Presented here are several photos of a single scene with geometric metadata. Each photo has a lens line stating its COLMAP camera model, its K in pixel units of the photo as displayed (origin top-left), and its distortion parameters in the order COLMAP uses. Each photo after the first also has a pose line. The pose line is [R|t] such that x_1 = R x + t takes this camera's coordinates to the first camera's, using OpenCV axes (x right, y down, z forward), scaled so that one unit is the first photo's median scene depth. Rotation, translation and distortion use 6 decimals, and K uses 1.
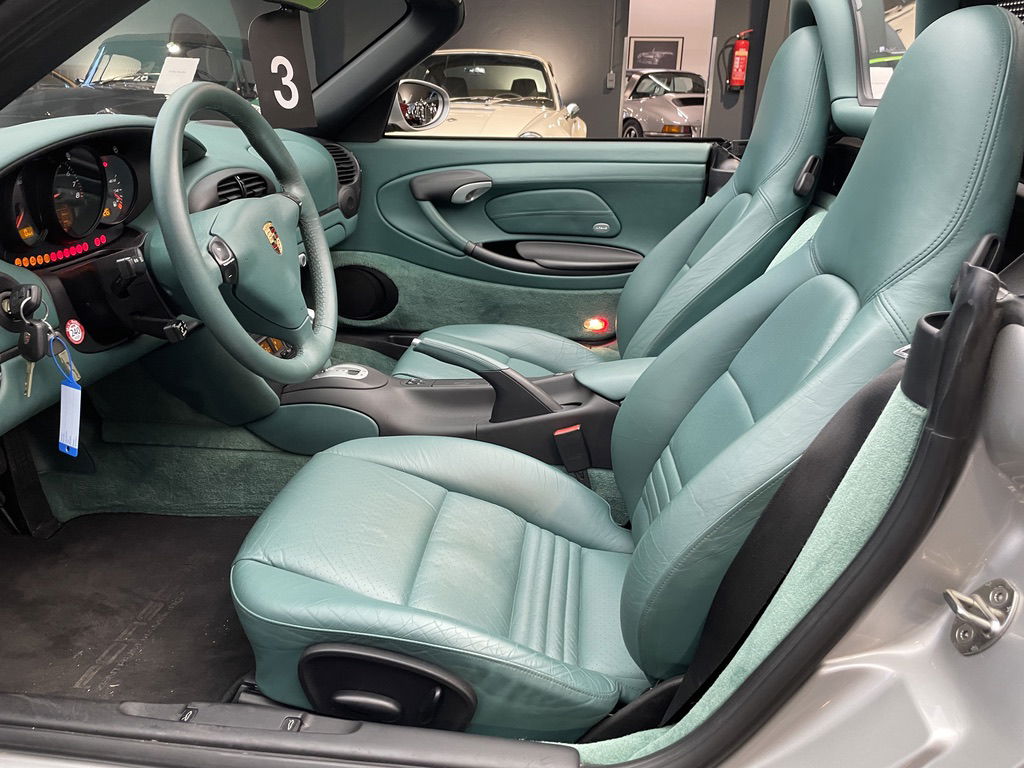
lens RADIAL K [[775.8, 0, 509.4], [0, 775.8, 380.2], [0, 0, 1]] dist [0.076798, -0.098868]
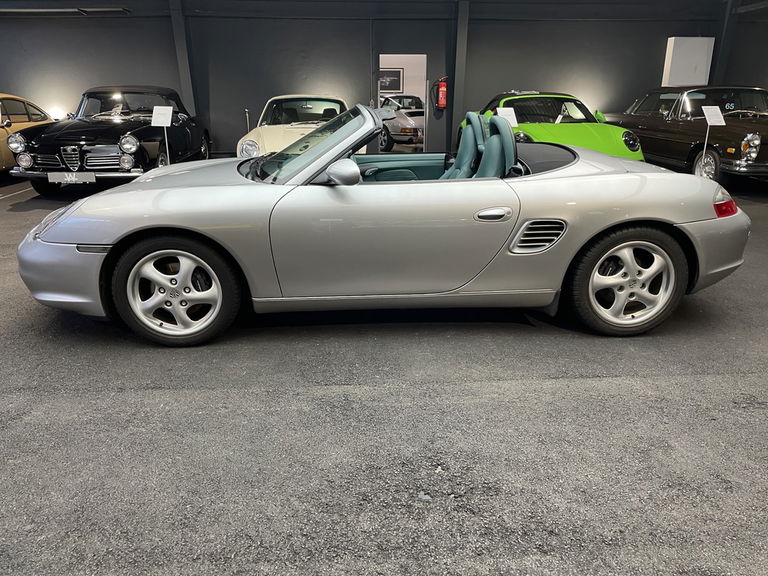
lens RADIAL K [[581.9, 0, 382.1], [0, 581.9, 285.1], [0, 0, 1]] dist [0.076798, -0.098868]
pose [[0.983944, -0.068419, 0.164842, -0.093301], [0.074672, 0.996693, -0.032034, 0.063290], [-0.162105, 0.043829, 0.985800, -0.280597]]
